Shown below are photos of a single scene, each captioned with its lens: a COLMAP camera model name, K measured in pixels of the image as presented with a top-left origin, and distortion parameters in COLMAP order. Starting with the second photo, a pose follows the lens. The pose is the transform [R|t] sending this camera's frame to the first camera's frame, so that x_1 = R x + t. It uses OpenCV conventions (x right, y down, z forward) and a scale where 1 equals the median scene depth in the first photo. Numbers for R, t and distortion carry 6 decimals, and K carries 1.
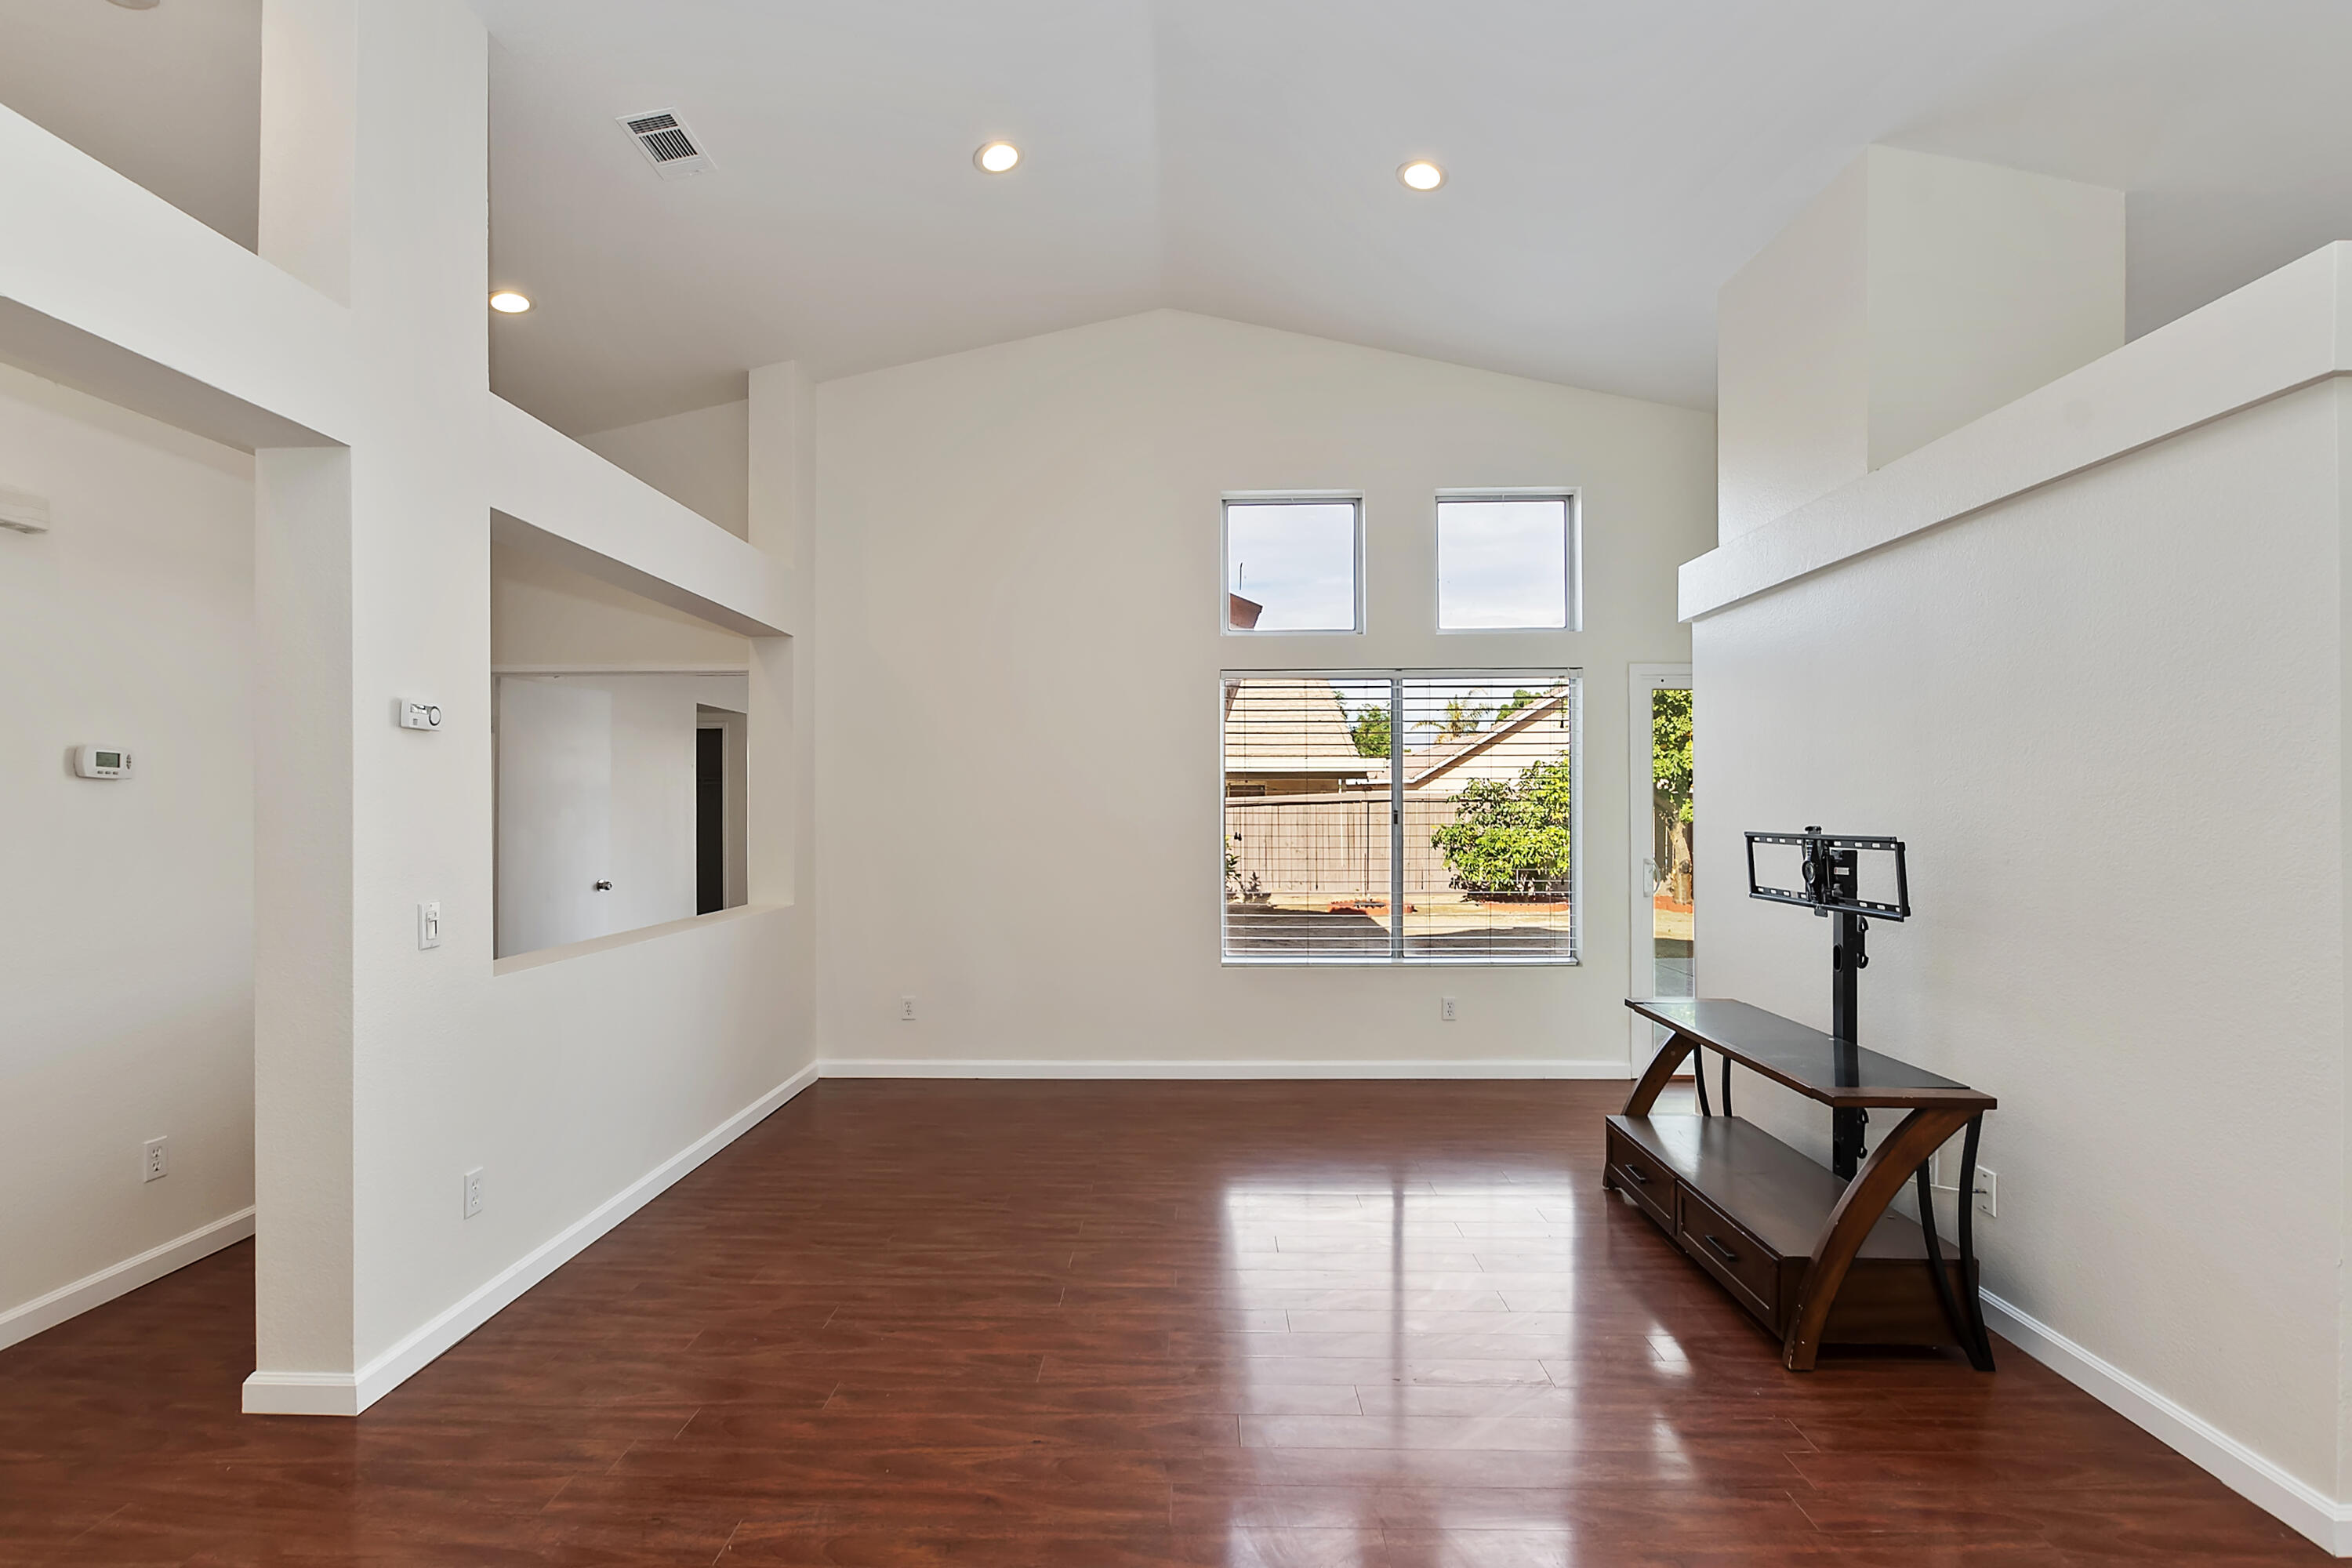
lens RADIAL K [[1072.4, 0, 1134.5], [0, 1072.4, 810.4], [0, 0, 1]] dist [0.007958, -0.002824]
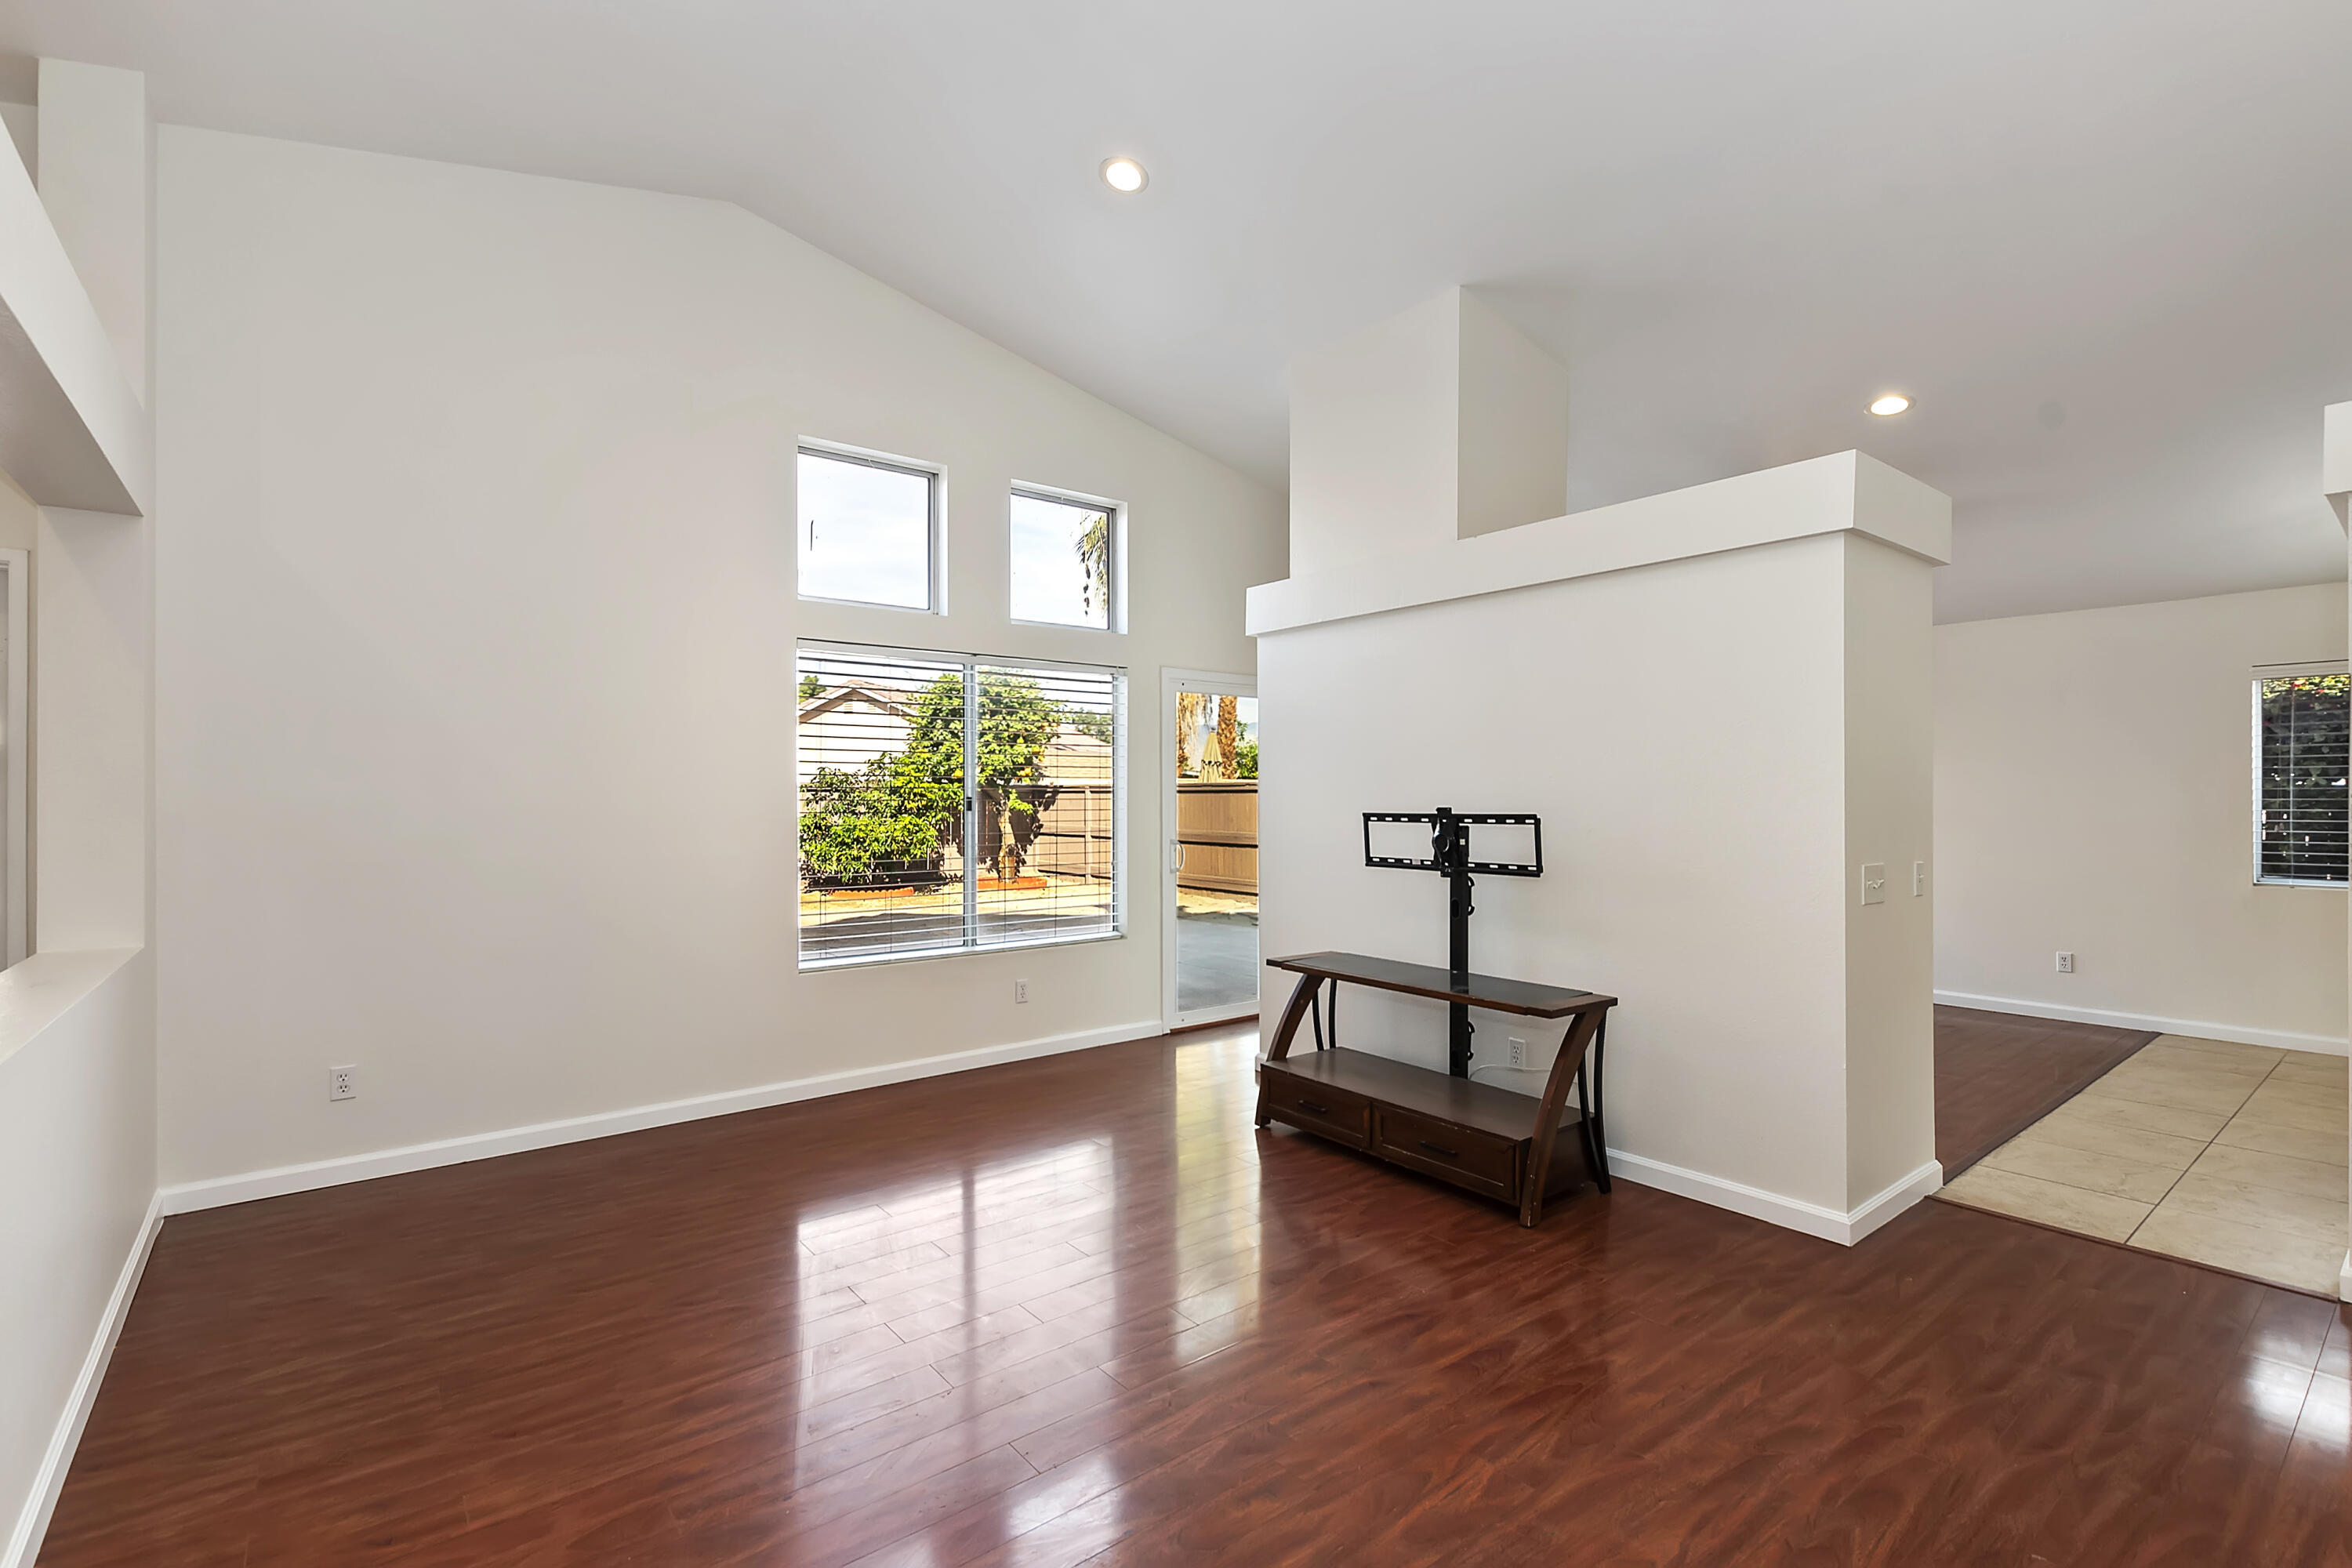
lens RADIAL K [[1072.4, 0, 1131.7], [0, 1072.4, 794.8], [0, 0, 1]] dist [0.007958, -0.002824]
pose [[0.765740, 0.003928, 0.643139, -0.366552], [0.000143, 0.999980, -0.006278, 0.005882], [-0.643150, 0.004900, 0.765724, 0.198848]]
